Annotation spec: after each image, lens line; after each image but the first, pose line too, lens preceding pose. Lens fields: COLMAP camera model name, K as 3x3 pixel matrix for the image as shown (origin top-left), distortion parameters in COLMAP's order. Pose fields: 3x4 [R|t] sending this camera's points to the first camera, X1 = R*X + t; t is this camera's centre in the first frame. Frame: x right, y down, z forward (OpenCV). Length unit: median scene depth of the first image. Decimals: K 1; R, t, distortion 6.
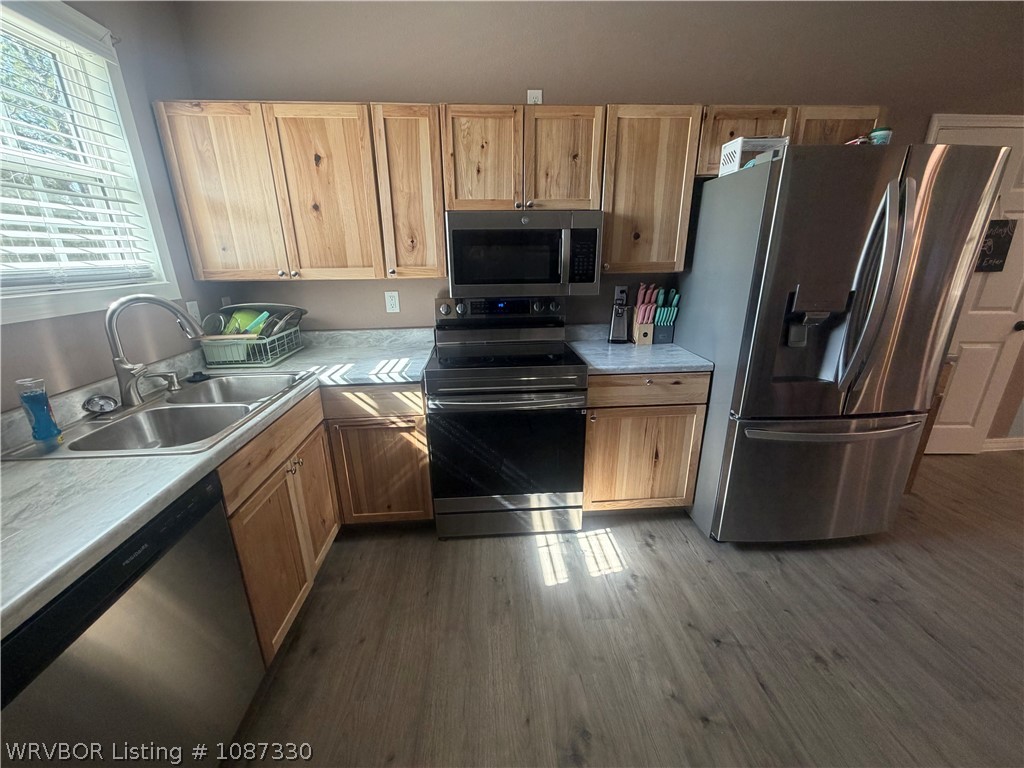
lens RADIAL K [[406.6, 0, 513.5], [0, 406.6, 386.1], [0, 0, 1]] dist [0.000709, -0.000168]
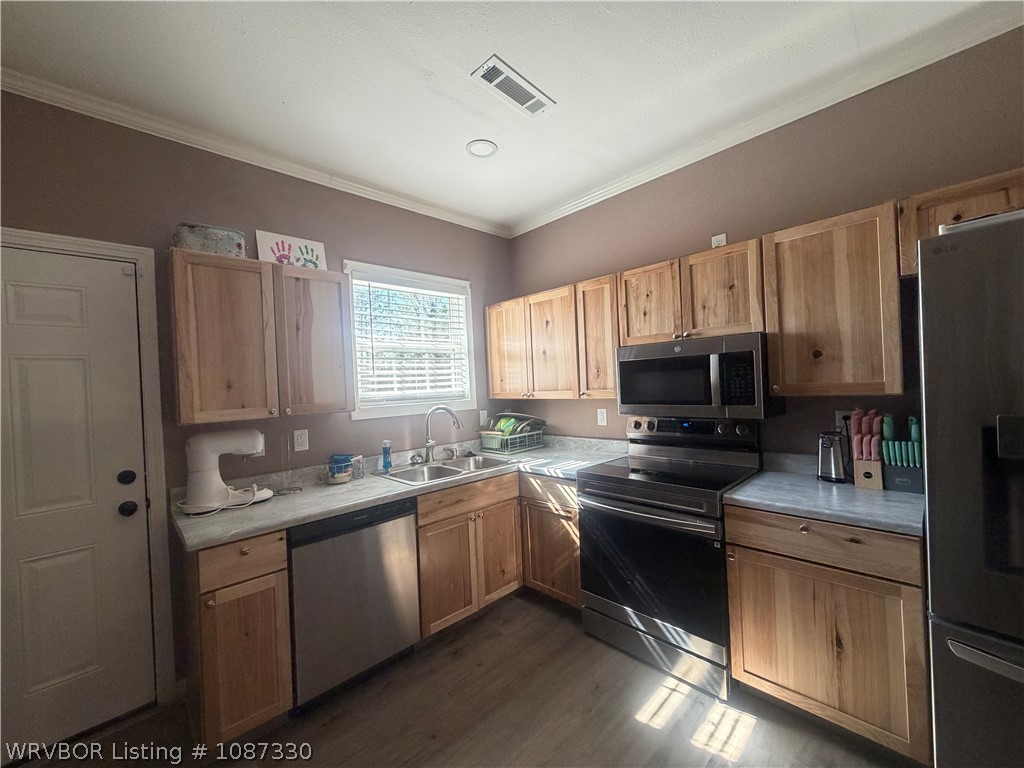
lens RADIAL K [[406.6, 0, 510.7], [0, 406.6, 387.8], [0, 0, 1]] dist [0.000709, -0.000168]
pose [[0.644457, -0.009304, -0.764584, 0.583779], [-0.201799, 0.962405, -0.181805, -0.015014], [0.737531, 0.271458, 0.618351, 0.013274]]
